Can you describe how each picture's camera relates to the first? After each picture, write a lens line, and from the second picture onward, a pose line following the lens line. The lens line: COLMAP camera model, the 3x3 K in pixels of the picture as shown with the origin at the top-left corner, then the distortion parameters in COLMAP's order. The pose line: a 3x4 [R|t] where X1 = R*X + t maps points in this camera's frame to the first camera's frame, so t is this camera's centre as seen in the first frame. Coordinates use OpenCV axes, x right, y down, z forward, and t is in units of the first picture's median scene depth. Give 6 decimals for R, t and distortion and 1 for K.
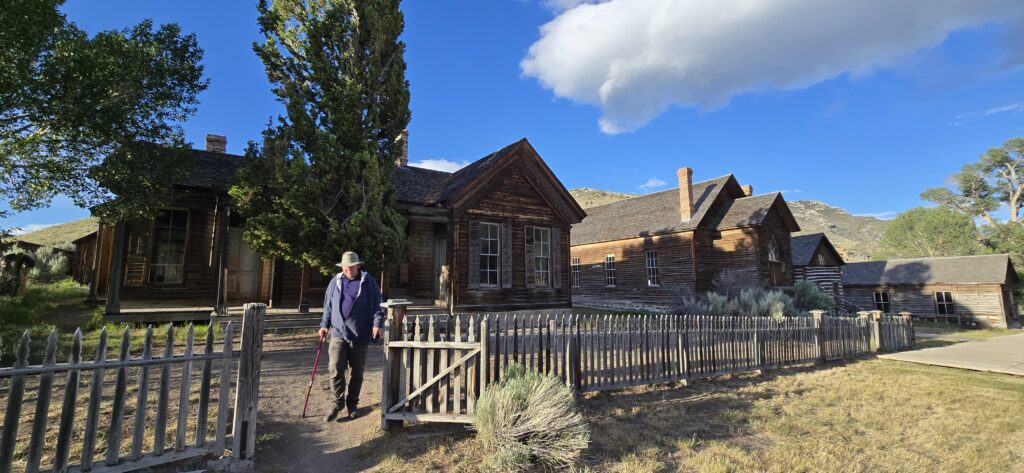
lens RADIAL K [[414.0, 0, 506.6], [0, 414.0, 236.9], [0, 0, 1]] dist [-0.009120, 0.004485]
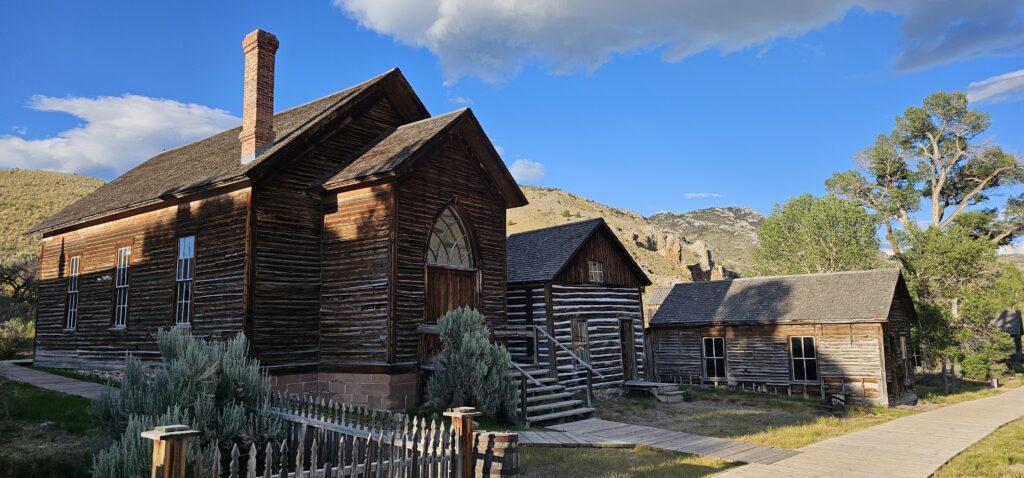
lens RADIAL K [[672.0, 0, 507.5], [0, 672.0, 238.1], [0, 0, 1]] dist [0.070614, -0.018577]
pose [[0.955232, 0.036724, 0.293571, 0.420804], [-0.032063, 0.999272, -0.020678, 0.035397], [-0.294116, 0.010339, 0.955714, 0.263098]]
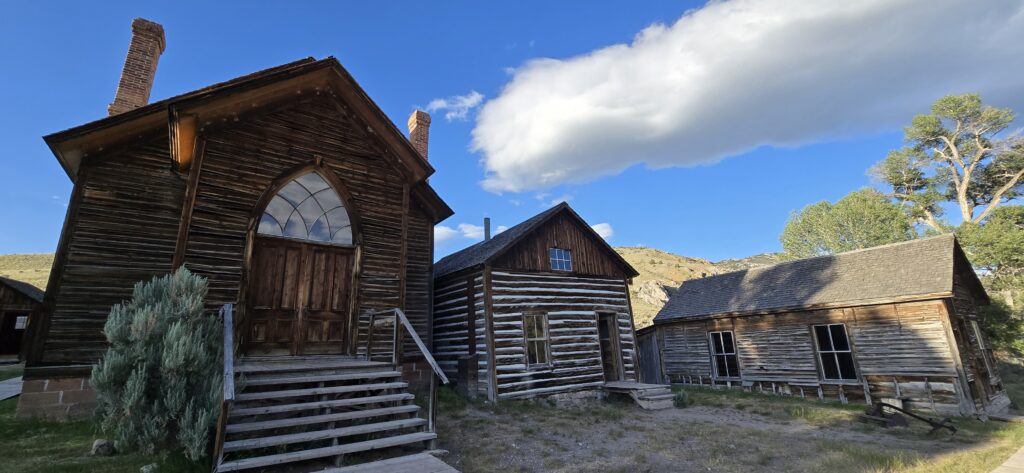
lens RADIAL K [[414.0, 0, 509.5], [0, 414.0, 236.8], [0, 0, 1]] dist [-0.009120, 0.004485]
pose [[0.999130, -0.013219, 0.039557, 0.681822], [0.018569, 0.990245, -0.138096, 0.091477], [-0.037345, 0.138710, 0.989629, 0.547661]]
